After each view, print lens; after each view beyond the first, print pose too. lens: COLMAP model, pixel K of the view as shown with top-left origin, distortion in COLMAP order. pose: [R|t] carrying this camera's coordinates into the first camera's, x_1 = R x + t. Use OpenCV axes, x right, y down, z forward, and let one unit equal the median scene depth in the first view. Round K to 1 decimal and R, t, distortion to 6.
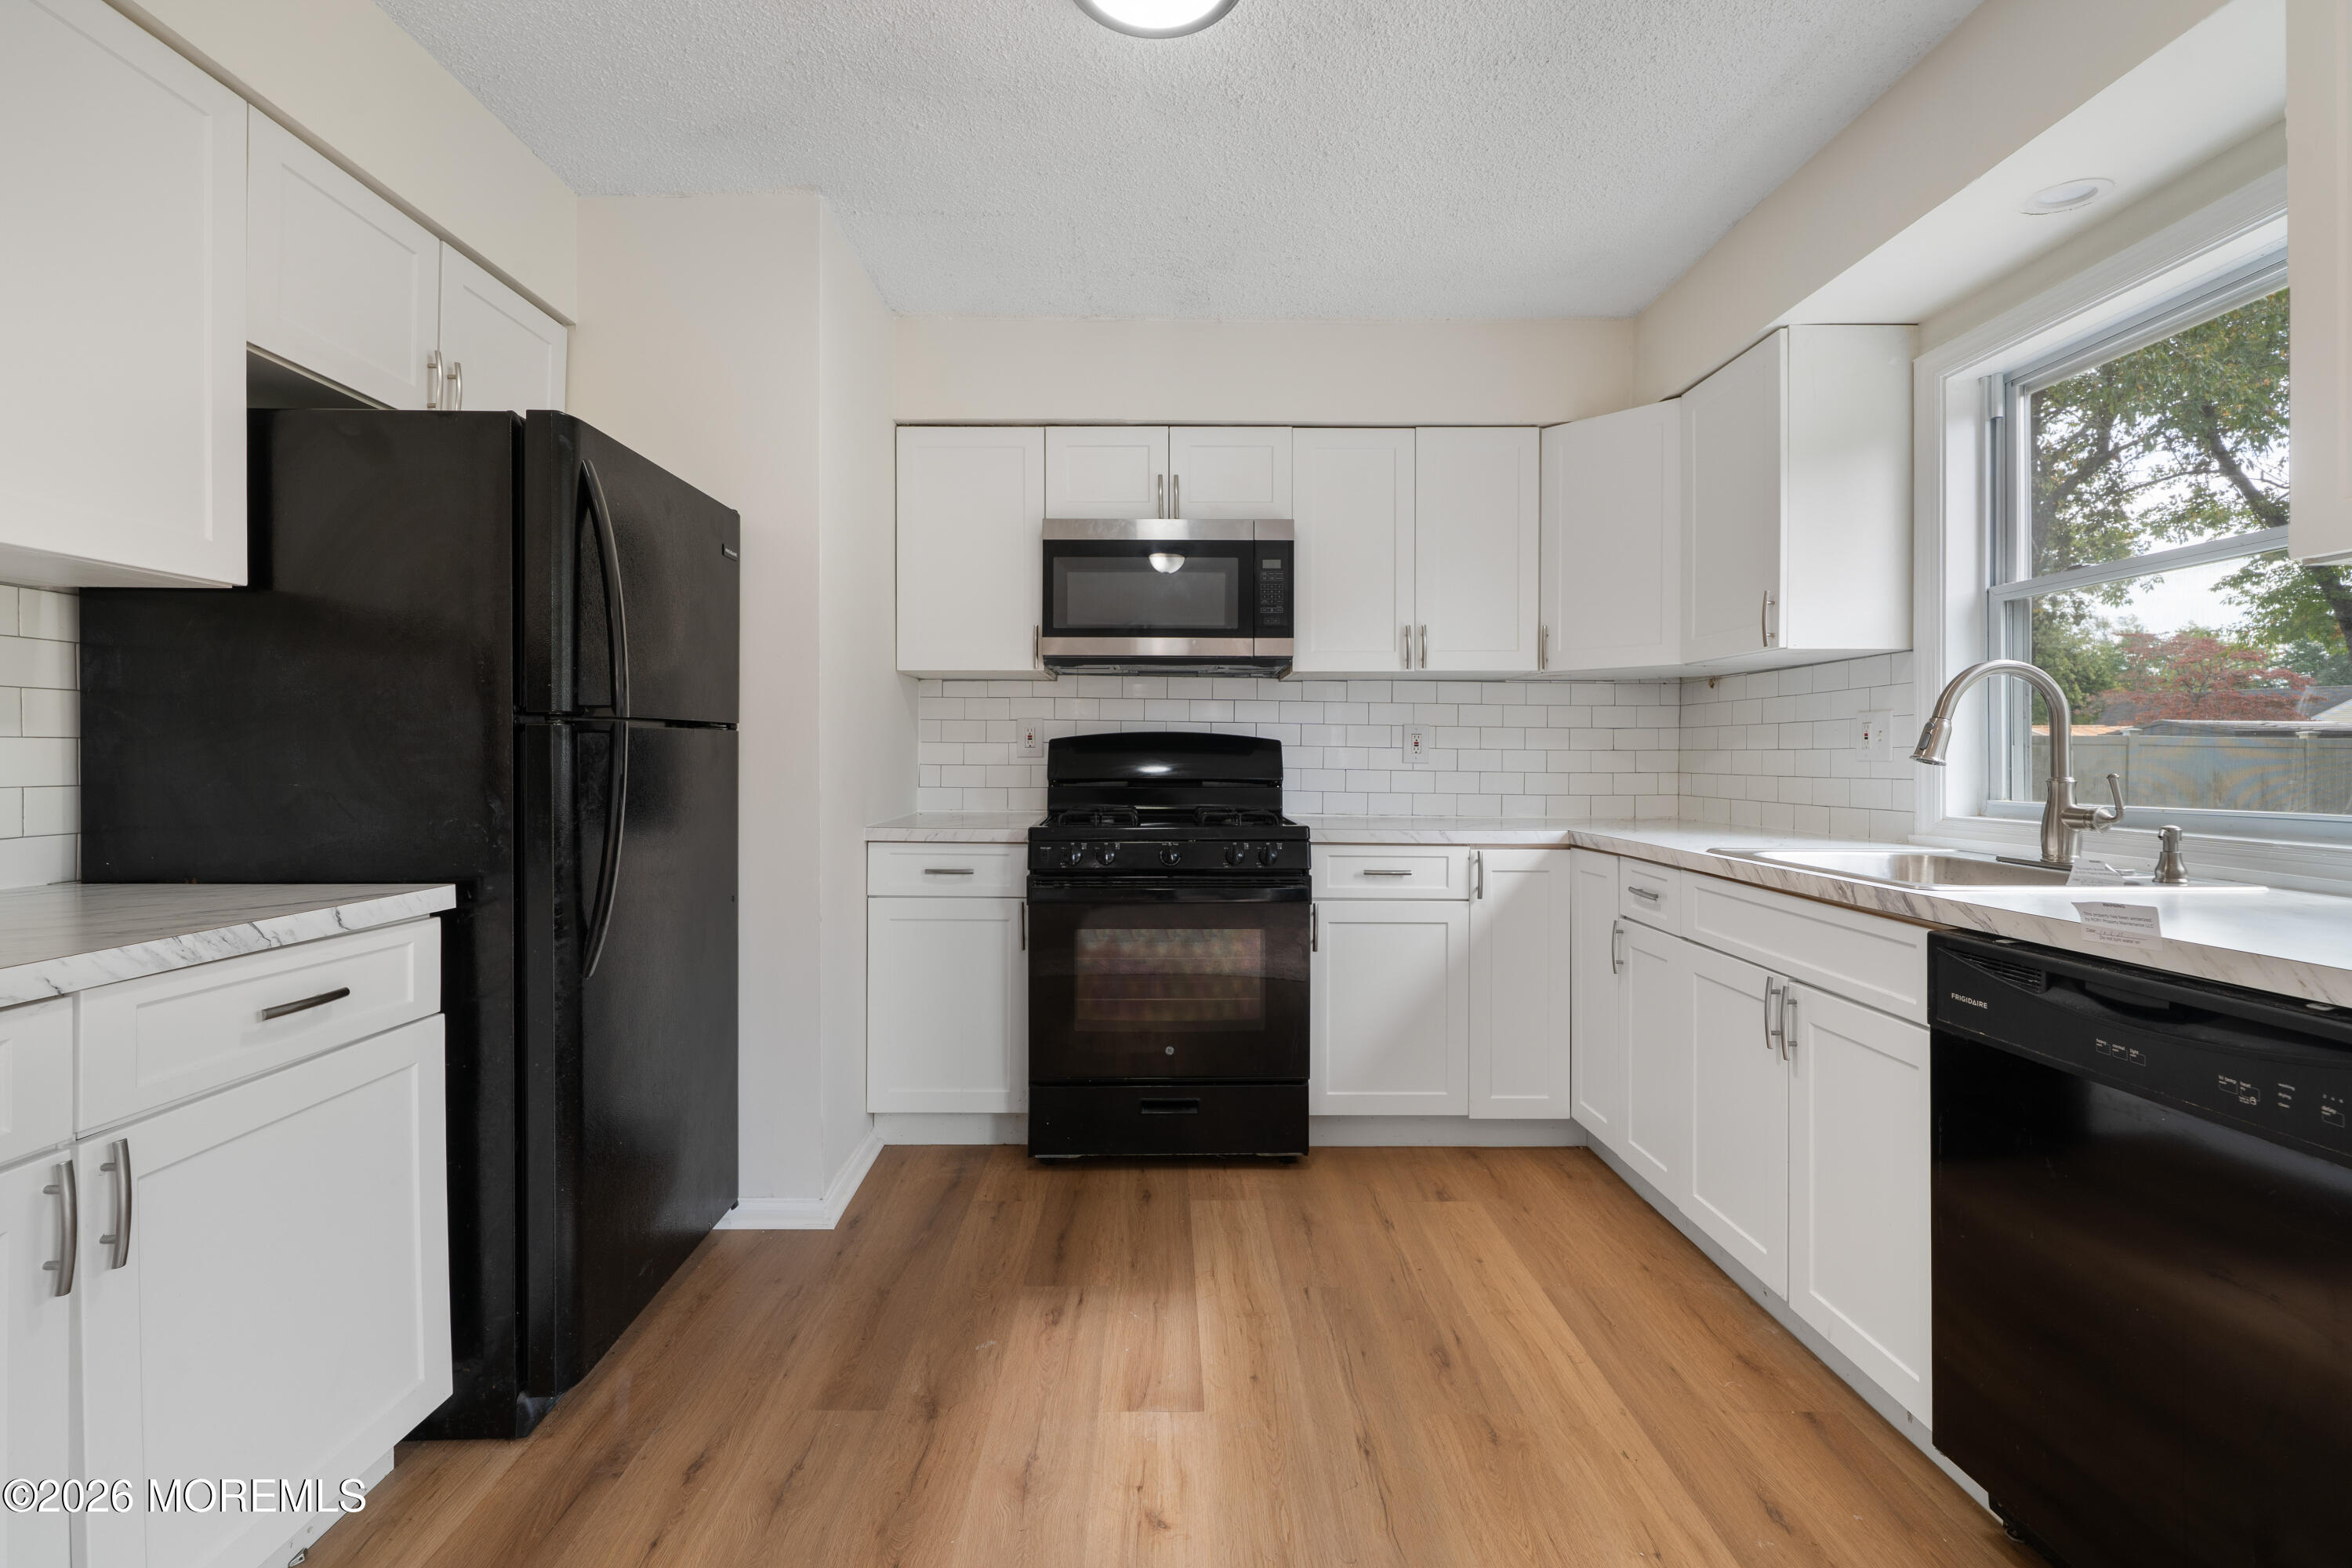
lens RADIAL K [[1019.2, 0, 1171.5], [0, 1019.2, 758.5], [0, 0, 1]] dist [0.000118, 0.000004]
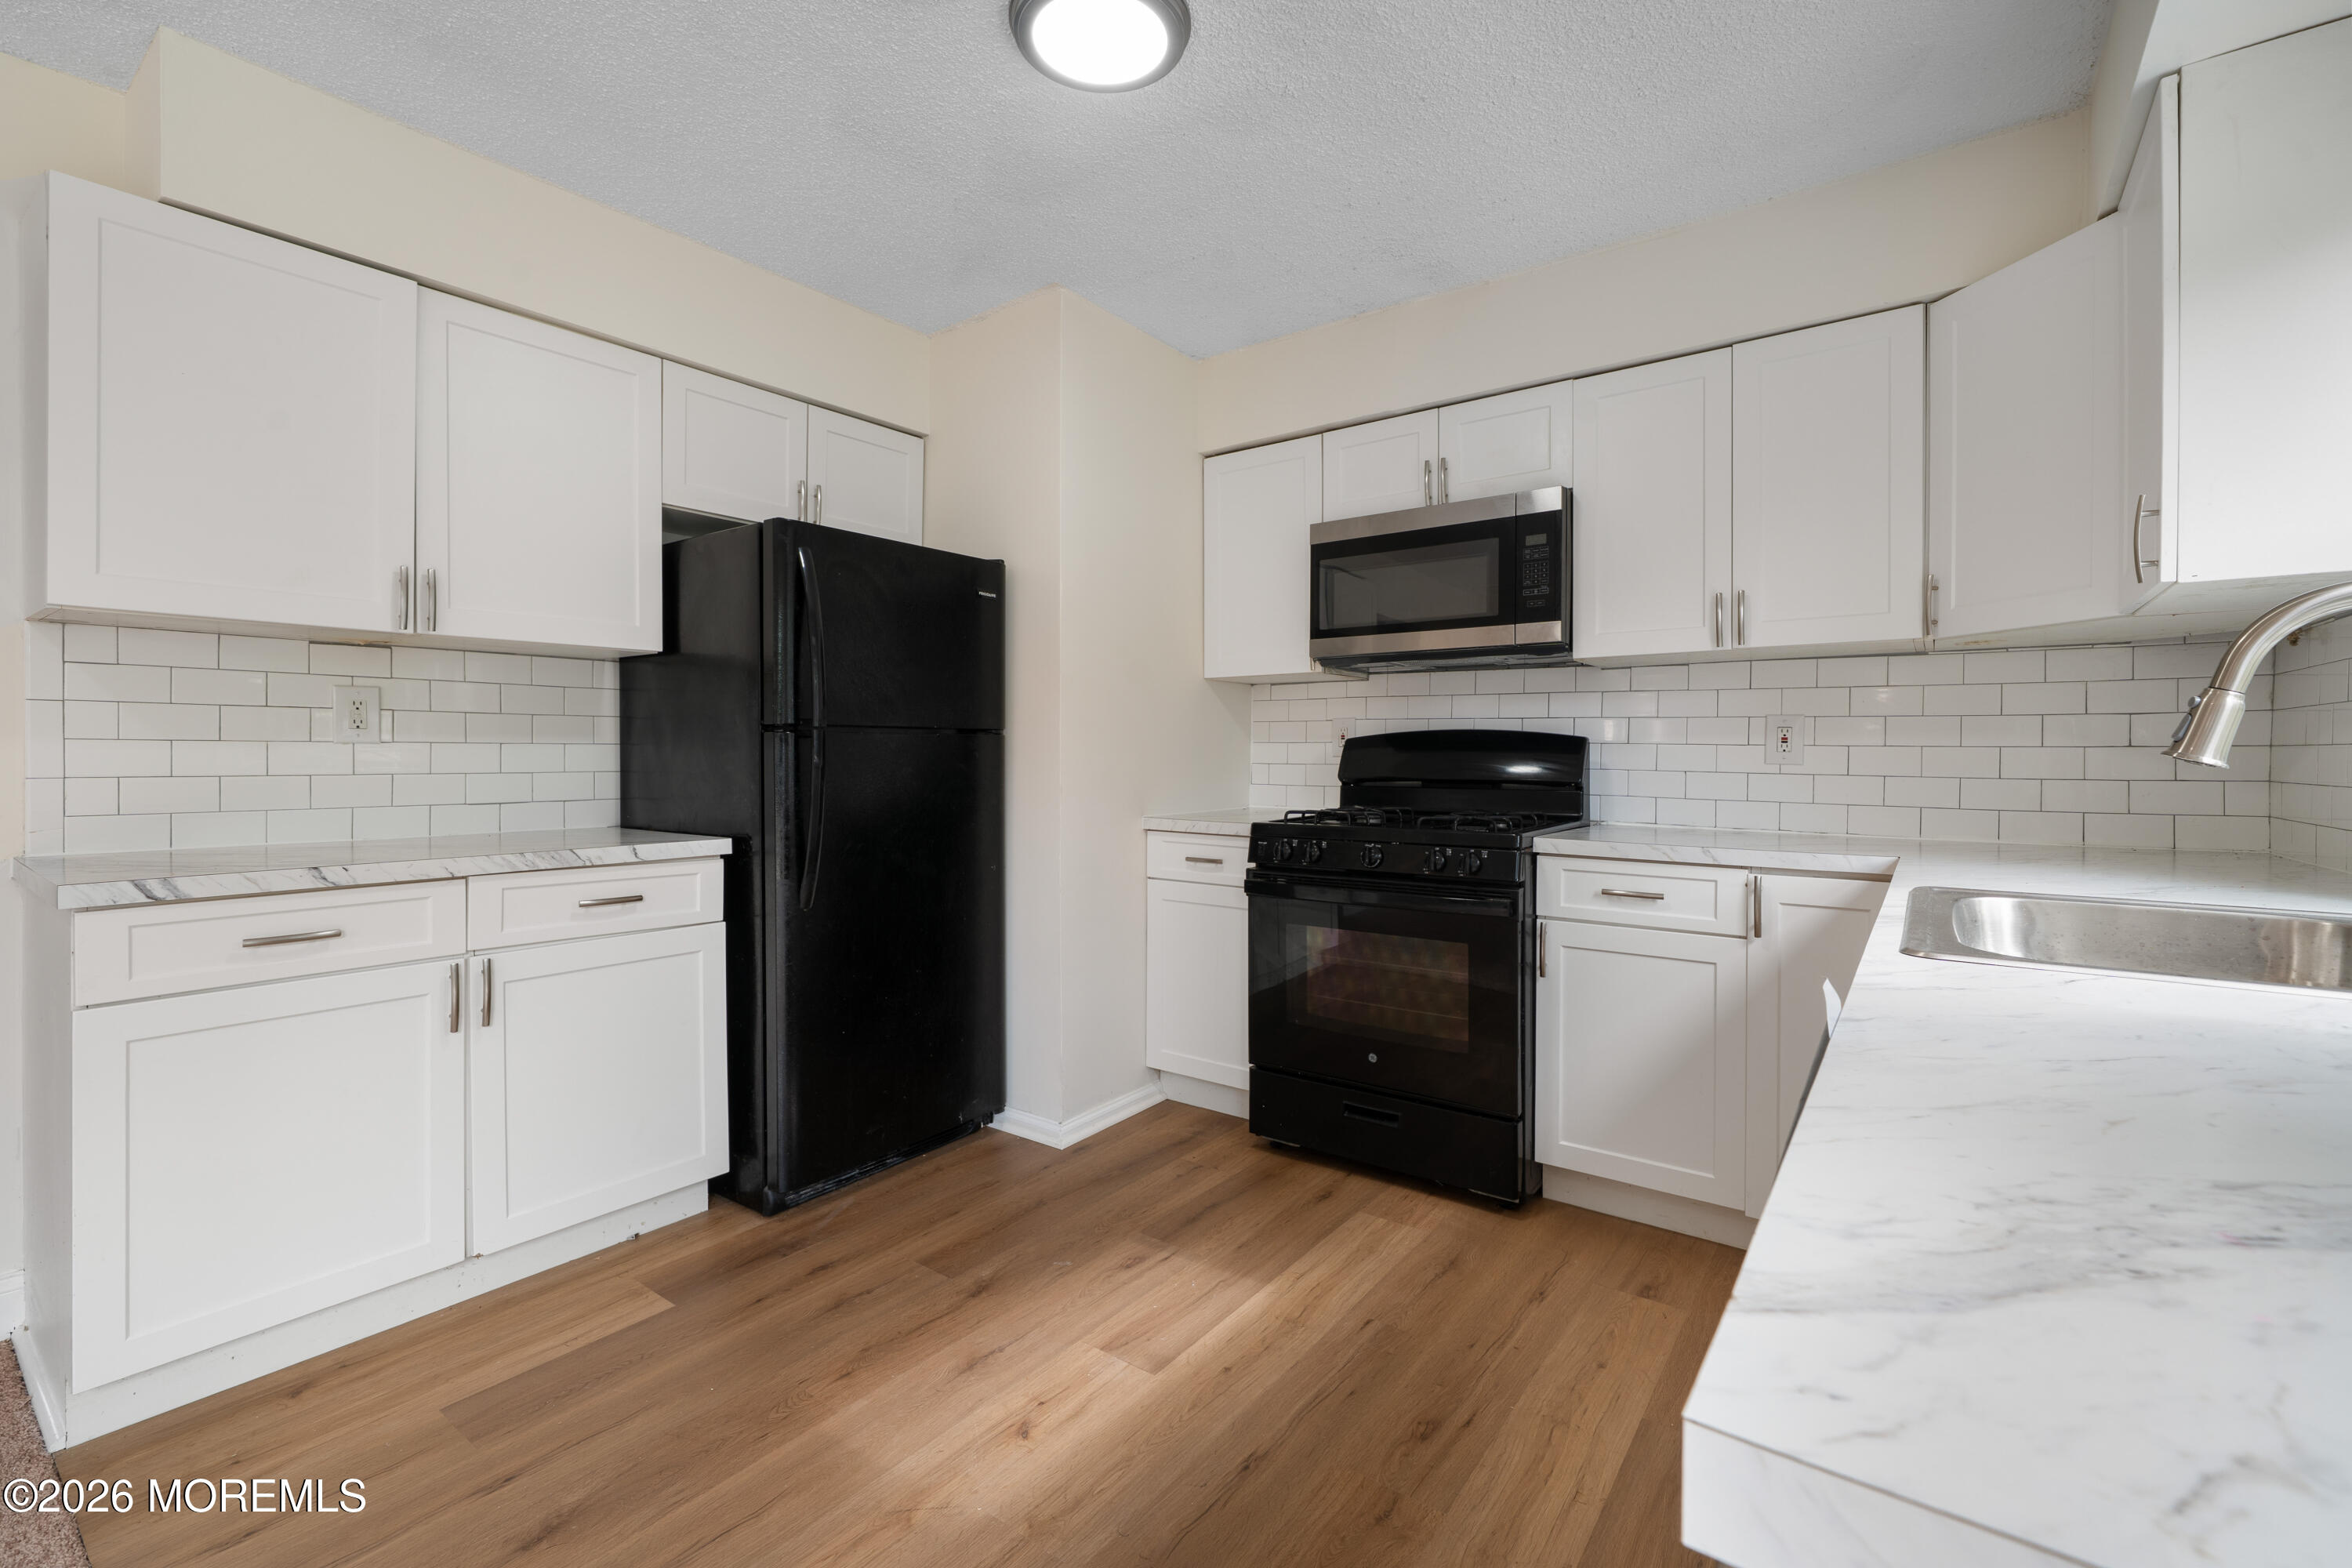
lens RADIAL K [[1019.2, 0, 1171.2], [0, 1019.2, 760.9], [0, 0, 1]] dist [0.000118, 0.000004]
pose [[0.794423, 0.002603, -0.607360, 0.485135], [-0.002308, 0.999997, 0.001267, 0.002860], [0.607361, 0.000395, 0.794426, 0.122411]]
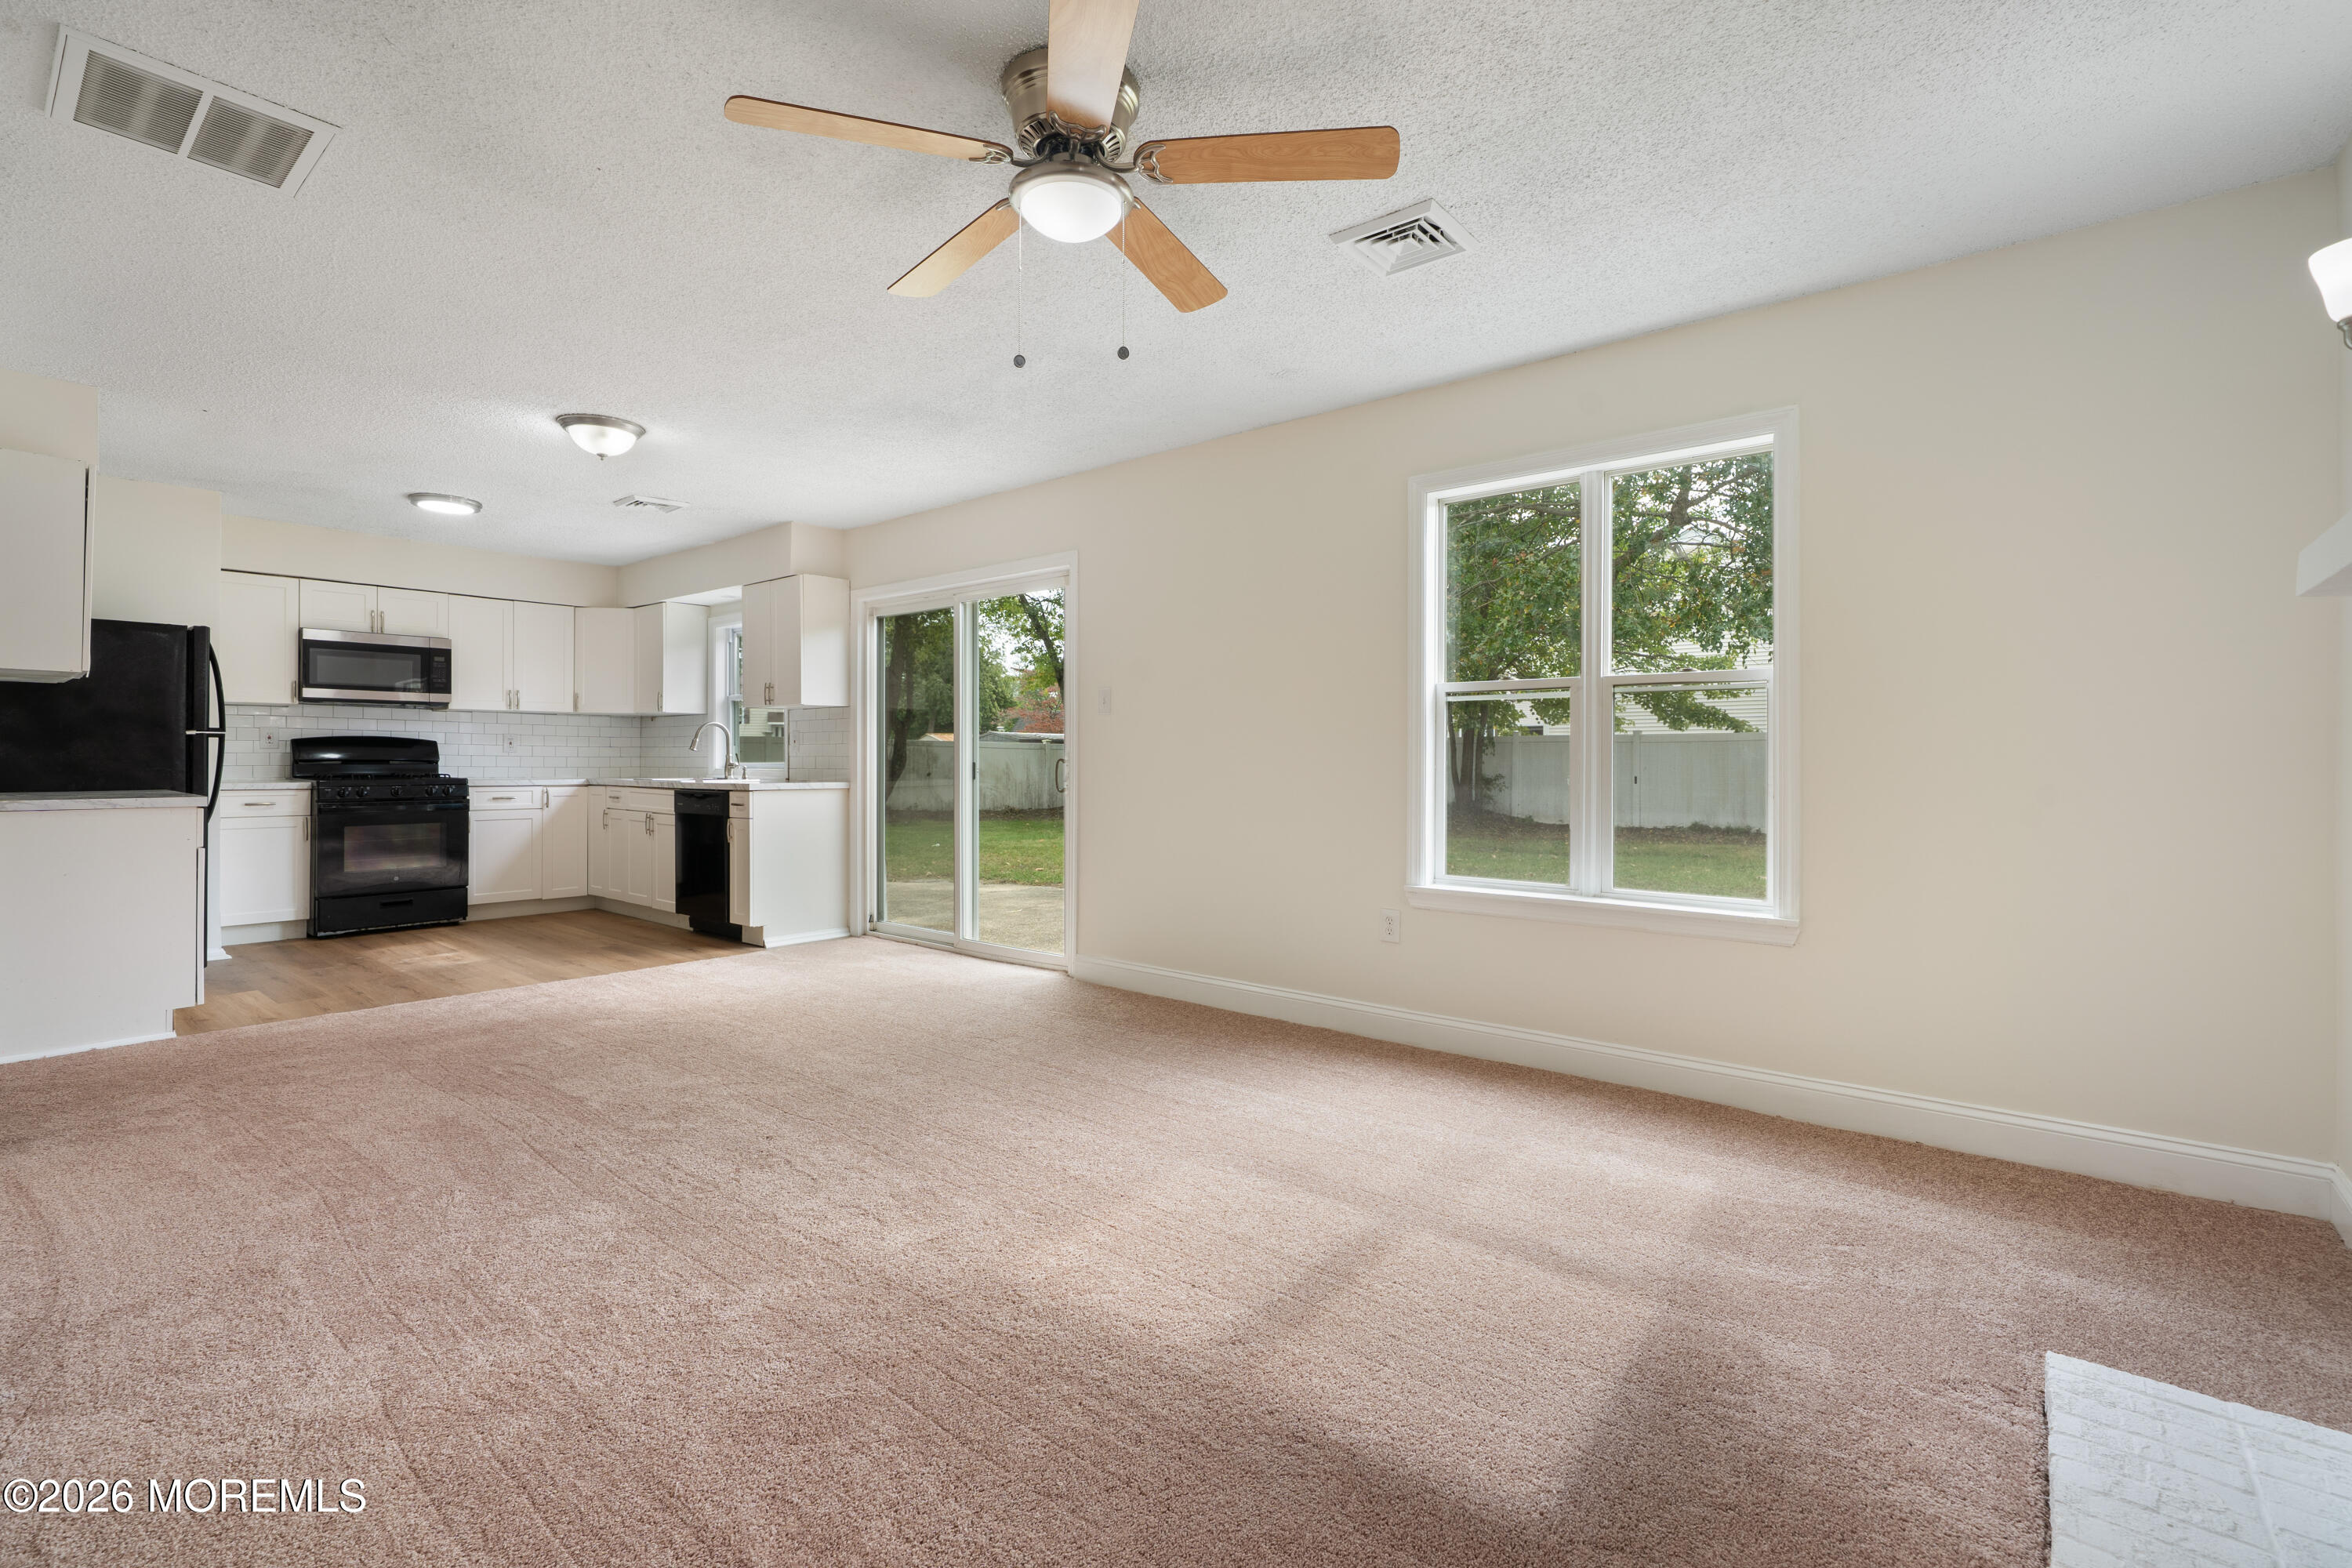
lens RADIAL K [[1019.2, 0, 1155.3], [0, 1019.2, 753.6], [0, 0, 1]] dist [0.000118, 0.000004]
pose [[0.648257, 0.002041, 0.761419, -0.702219], [0.000890, 0.999994, -0.003438, 0.021746], [-0.761421, 0.002906, 0.648251, -1.938186]]
